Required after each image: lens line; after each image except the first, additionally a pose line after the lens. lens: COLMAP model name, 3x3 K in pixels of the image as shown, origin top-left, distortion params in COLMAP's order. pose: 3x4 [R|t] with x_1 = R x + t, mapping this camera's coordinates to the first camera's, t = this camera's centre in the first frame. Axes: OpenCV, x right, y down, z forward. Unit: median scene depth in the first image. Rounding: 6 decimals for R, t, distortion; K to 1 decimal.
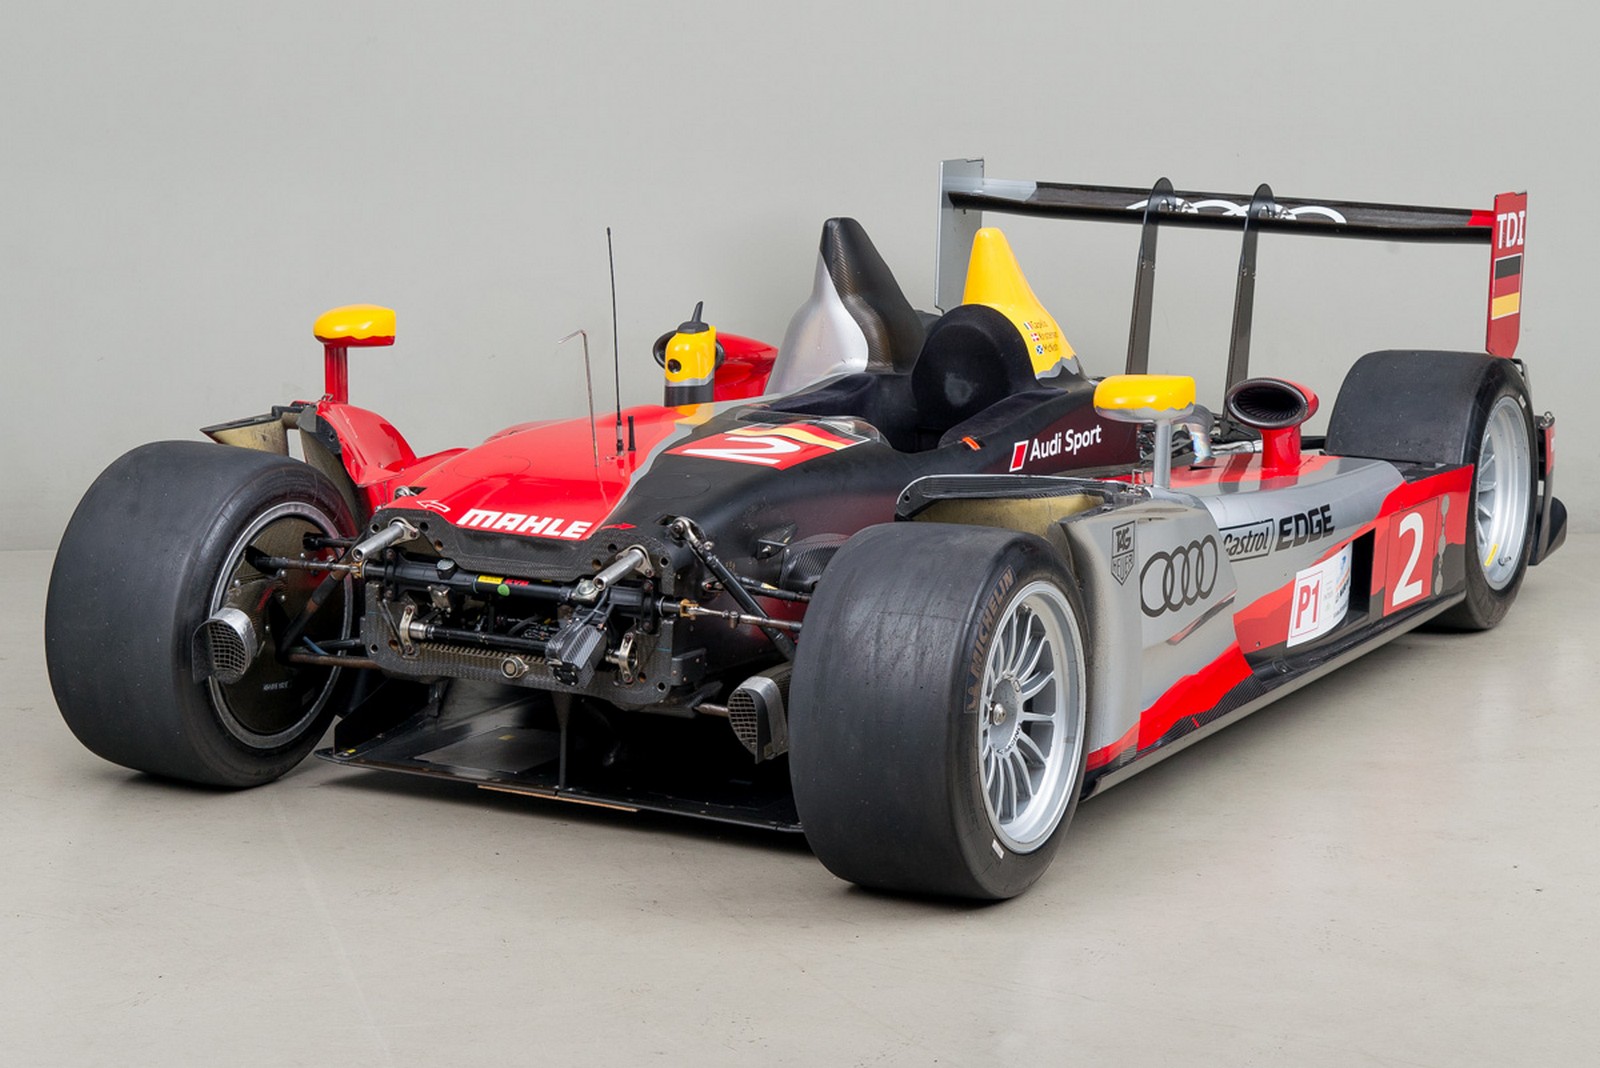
lens RADIAL K [[3450.4, 0, 800.0], [0, 3450.4, 534.0], [0, 0, 1]] dist [-0.016669, -0.299114]
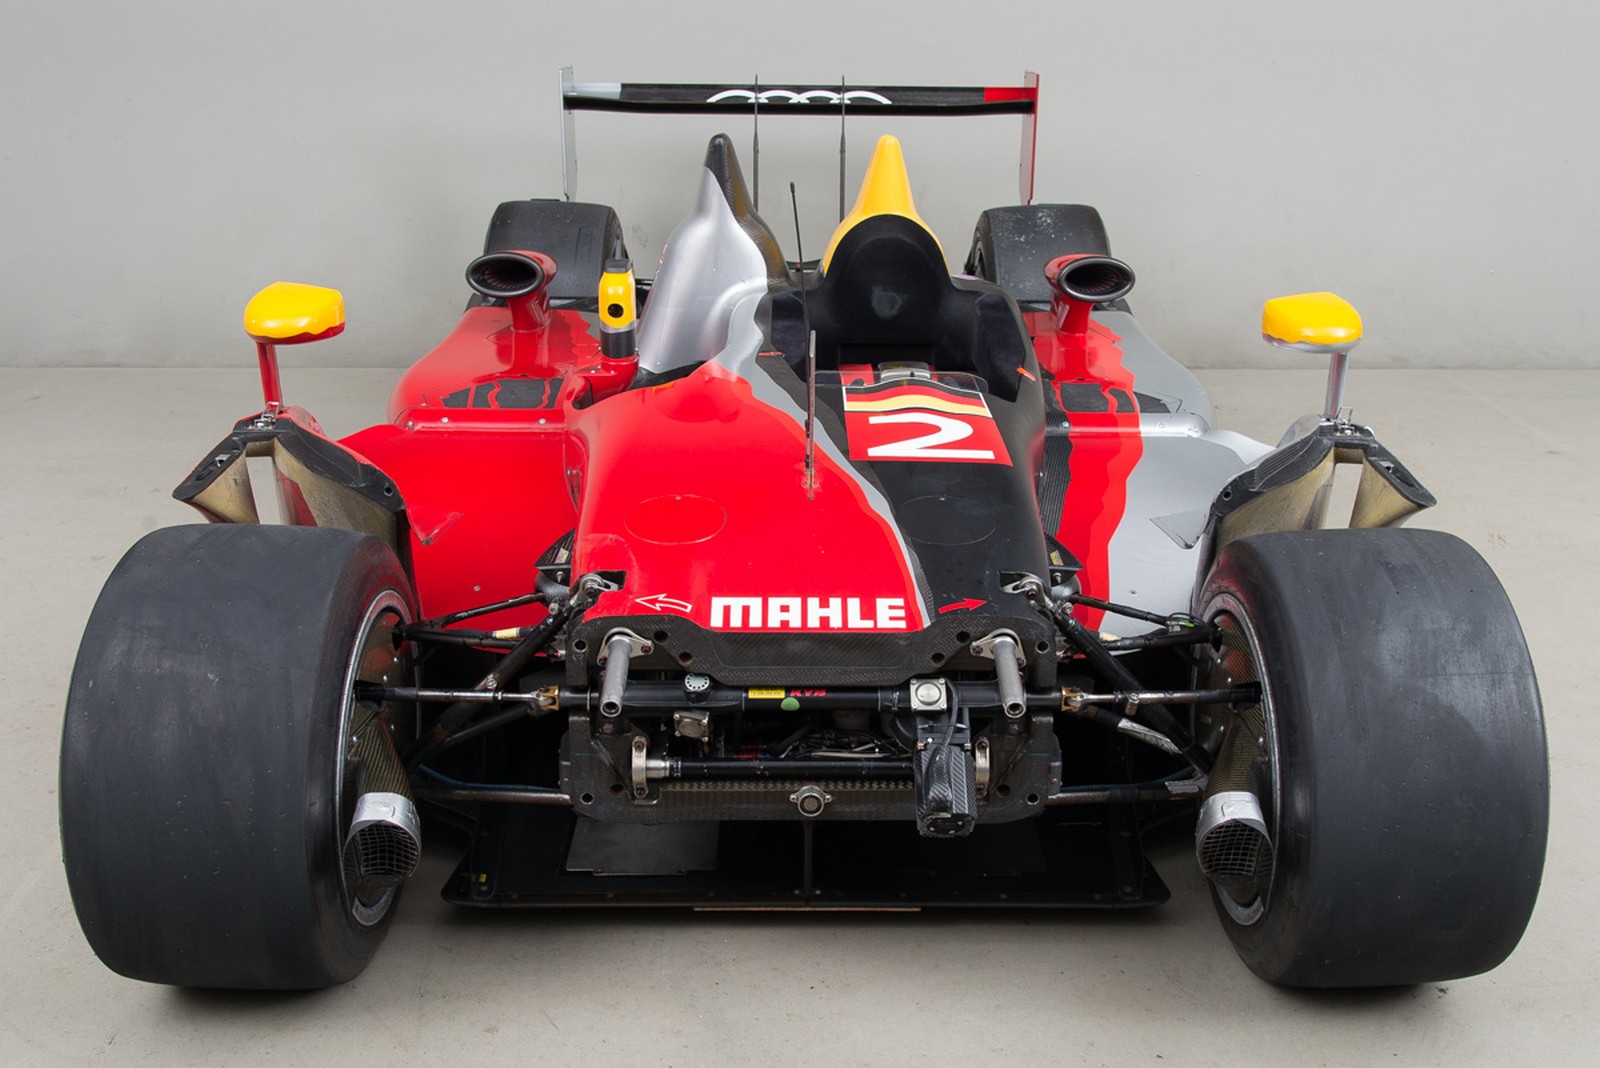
lens RADIAL K [[1535.2, 0, 806.7], [0, 1535.2, 596.0], [0, 0, 1]] dist [0.010113, 0.002042]
pose [[0.889688, -0.190430, 0.414959, -0.208409], [0.091341, 0.964730, 0.246887, -0.084129], [-0.447338, -0.181750, 0.875703, 0.698887]]
